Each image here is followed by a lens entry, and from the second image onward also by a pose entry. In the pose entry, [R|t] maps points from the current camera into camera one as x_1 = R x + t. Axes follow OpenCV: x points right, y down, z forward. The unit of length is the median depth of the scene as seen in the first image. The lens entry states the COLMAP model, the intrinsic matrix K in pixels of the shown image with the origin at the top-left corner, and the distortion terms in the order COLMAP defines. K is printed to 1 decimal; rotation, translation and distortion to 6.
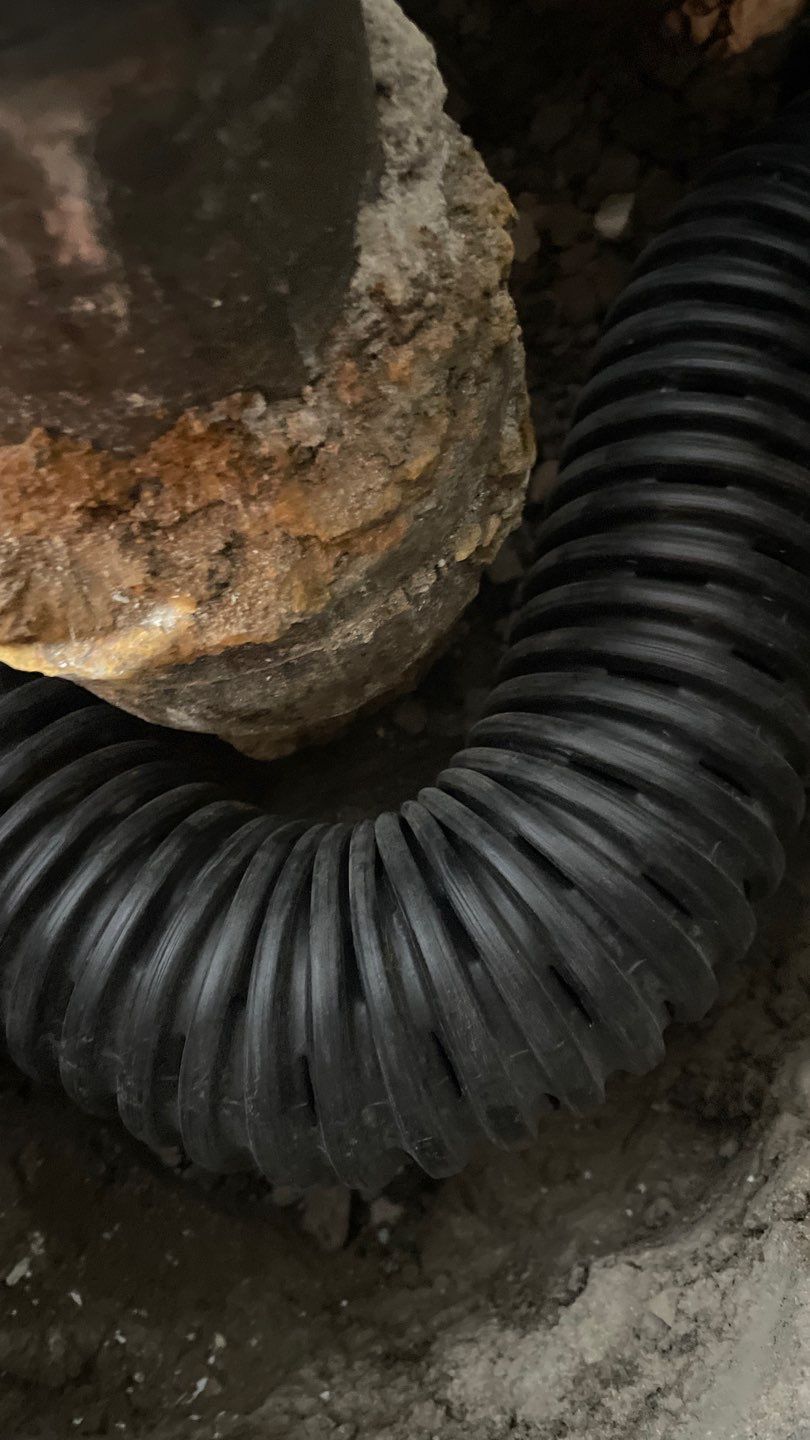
lens RADIAL K [[1067.7, 0, 410.4], [0, 1067.7, 701.7], [0, 0, 1]] dist [0.089991, -0.135942]
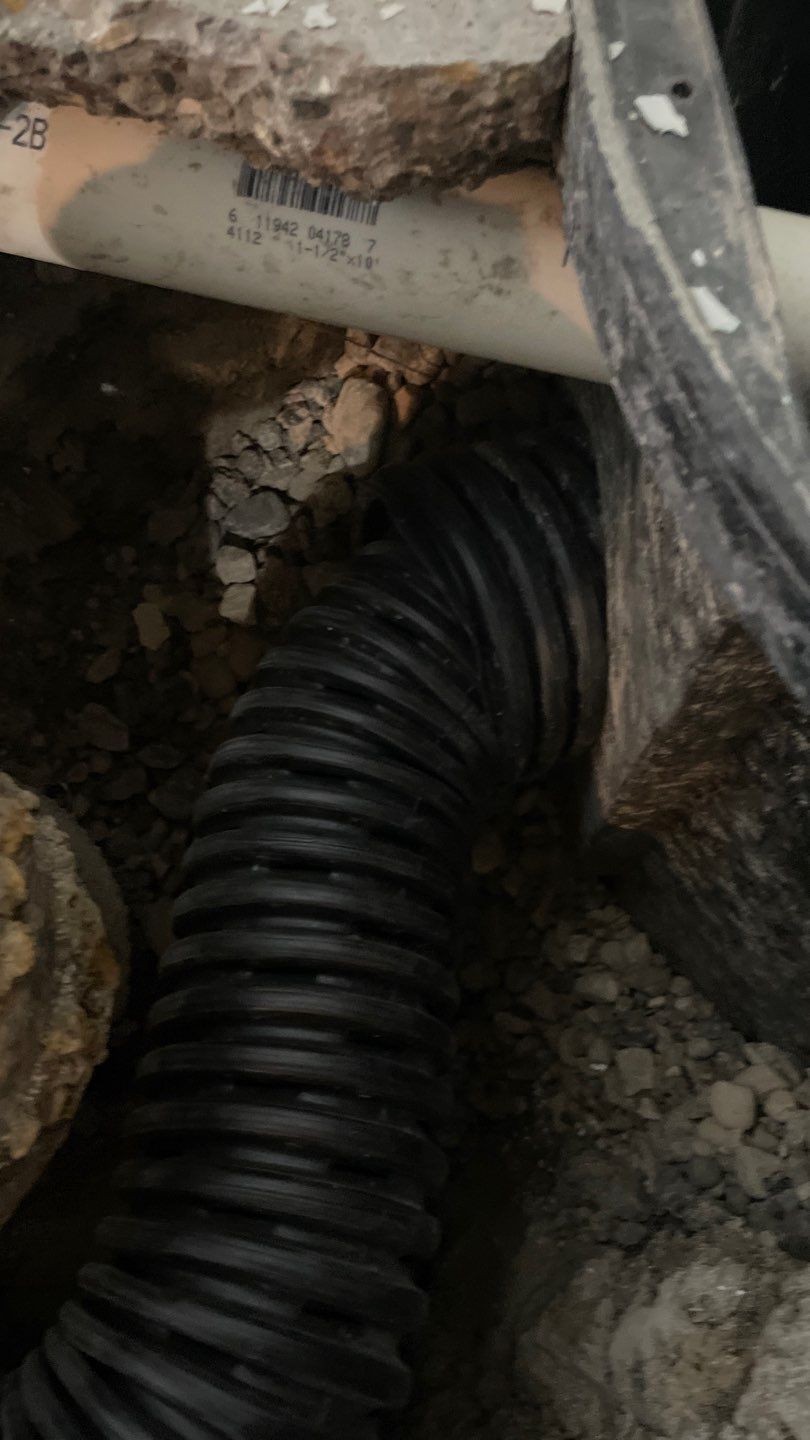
lens RADIAL K [[1067.7, 0, 410.4], [0, 1067.7, 701.7], [0, 0, 1]] dist [0.089991, -0.135942]
pose [[0.973917, -0.094204, 0.206423, 0.144328], [0.120081, 0.985890, -0.116623, -0.242440], [-0.192524, 0.138368, 0.971488, -0.027042]]
